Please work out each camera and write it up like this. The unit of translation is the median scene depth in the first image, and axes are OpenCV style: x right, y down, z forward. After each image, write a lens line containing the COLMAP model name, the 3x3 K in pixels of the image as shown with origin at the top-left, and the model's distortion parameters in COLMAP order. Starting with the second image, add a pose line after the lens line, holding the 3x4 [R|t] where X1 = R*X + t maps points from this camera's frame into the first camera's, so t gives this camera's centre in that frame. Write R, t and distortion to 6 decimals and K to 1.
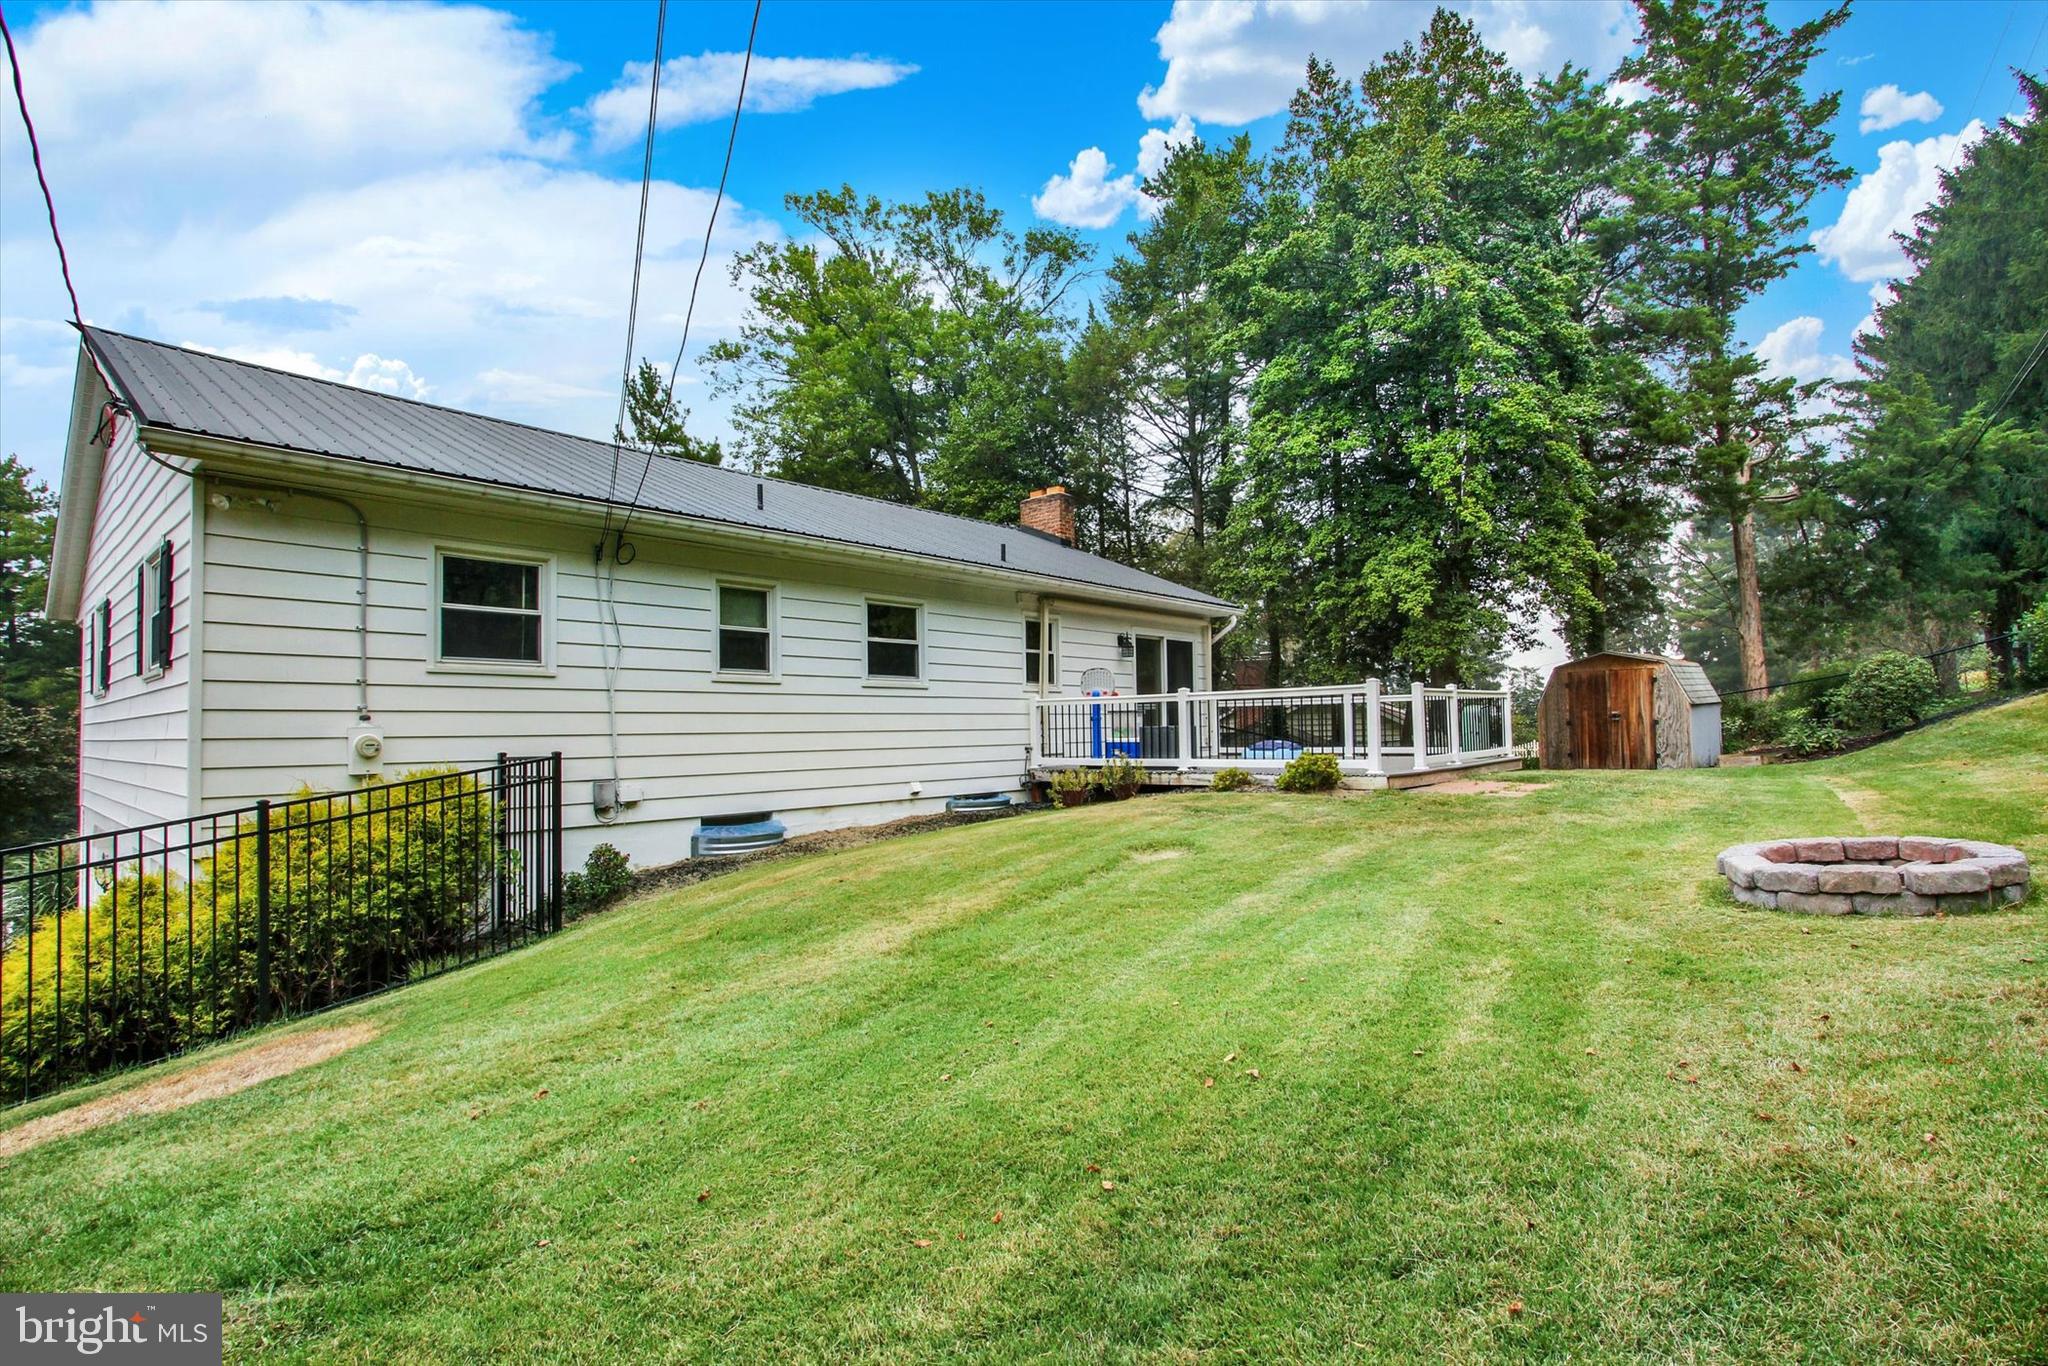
lens RADIAL K [[966.9, 0, 1023.5], [0, 966.9, 679.6], [0, 0, 1]] dist [-0.002263, -0.000567]
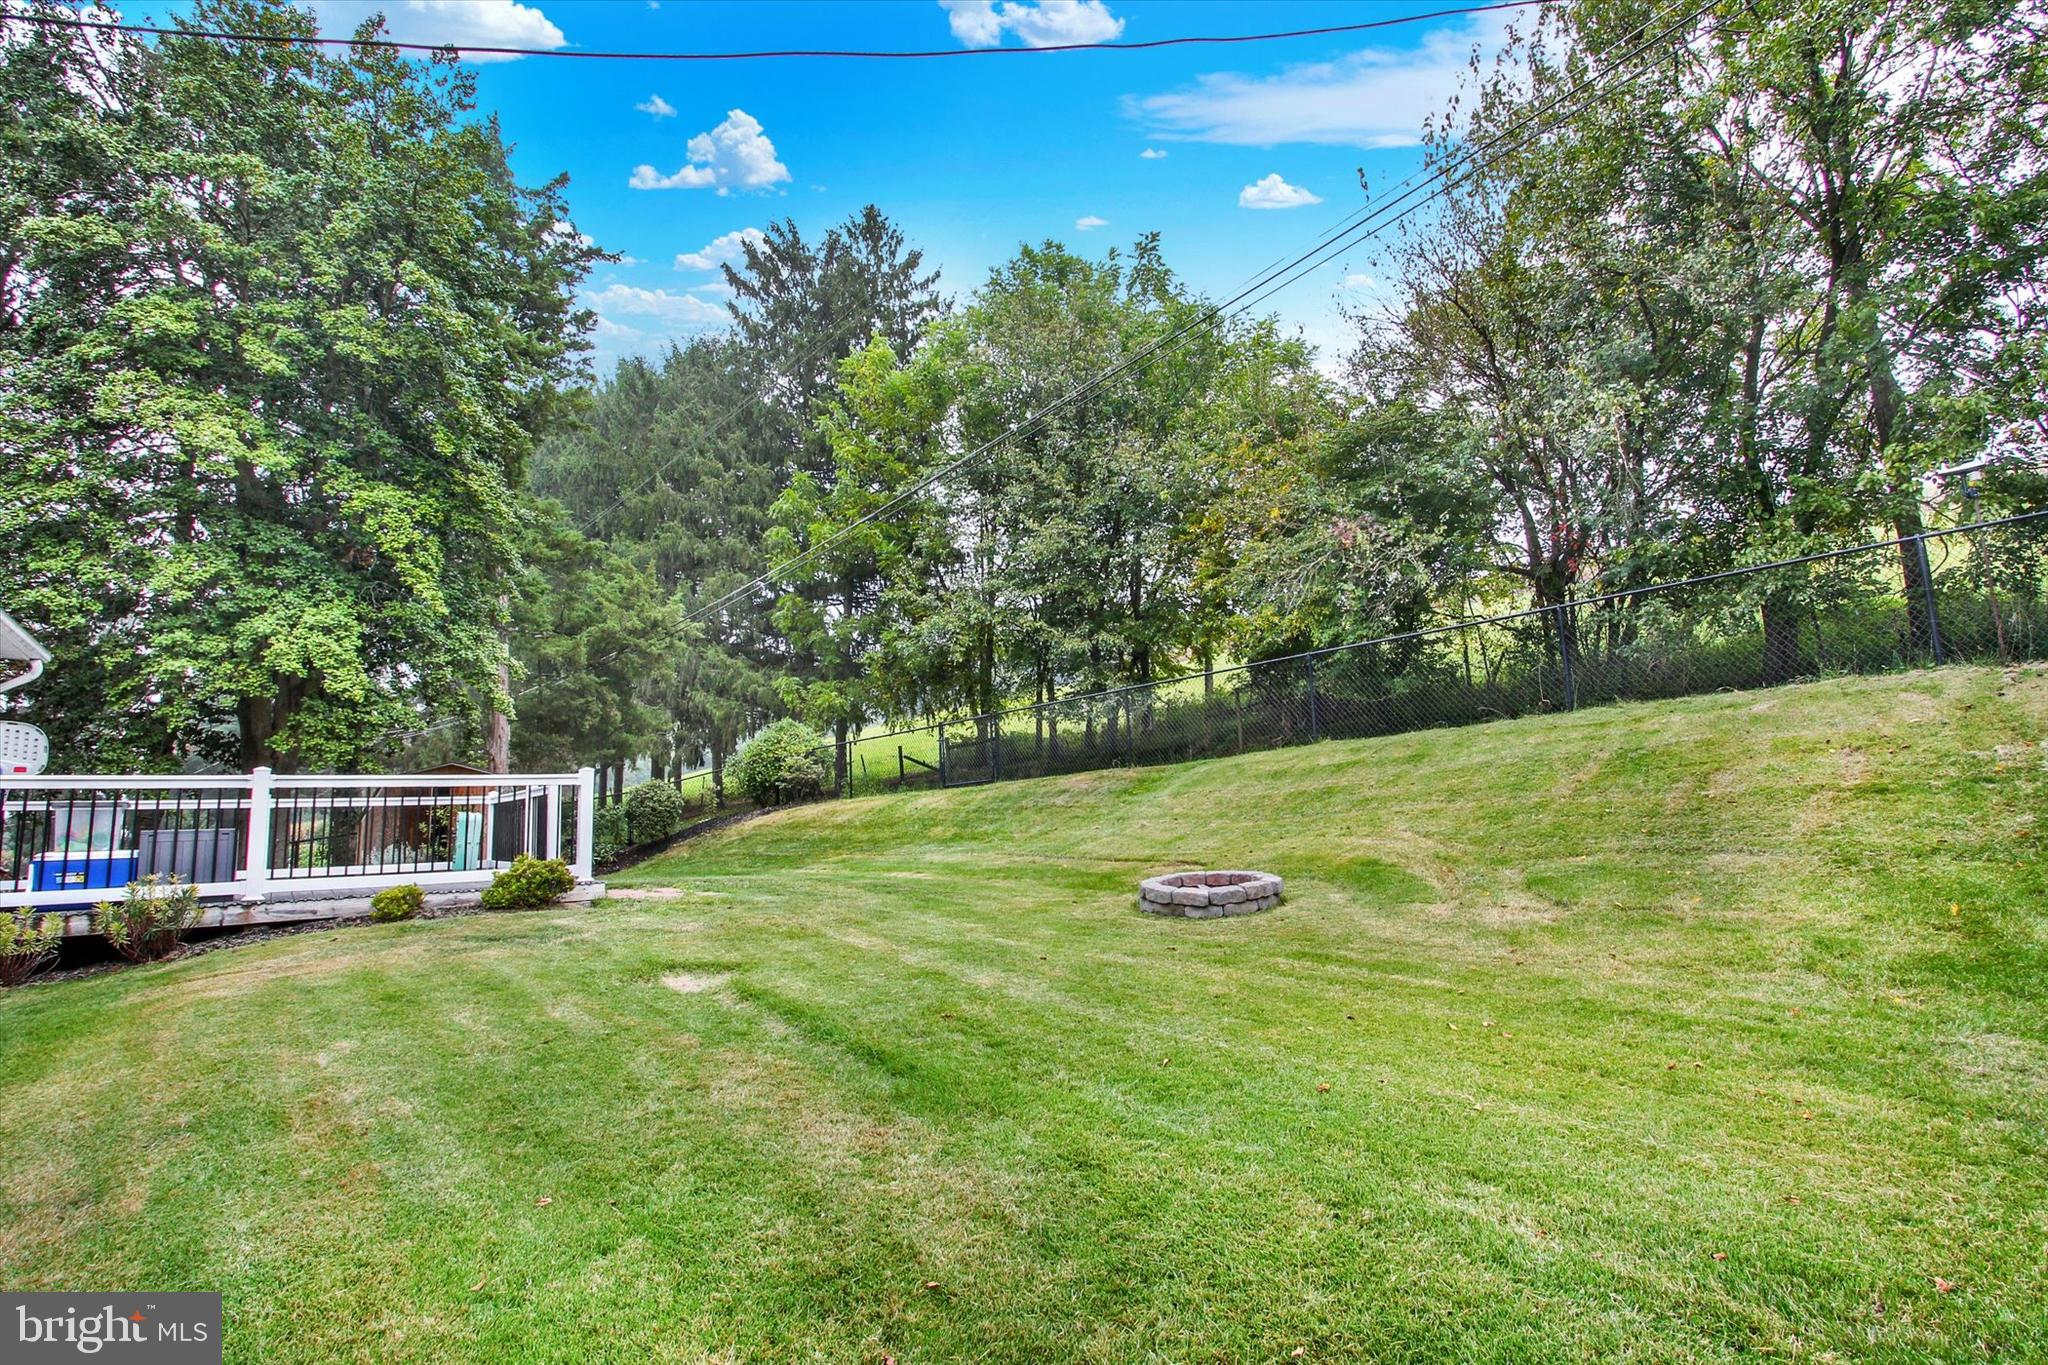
lens RADIAL K [[1002.8, 0, 1019.4], [0, 1002.8, 670.2], [0, 0, 1]] dist [-0.022072, 0.000521]
pose [[0.231779, 0.156426, 0.960109, -0.320795], [-0.013418, 0.987406, -0.157634, 0.040315], [-0.972676, 0.023654, 0.230959, 0.362793]]
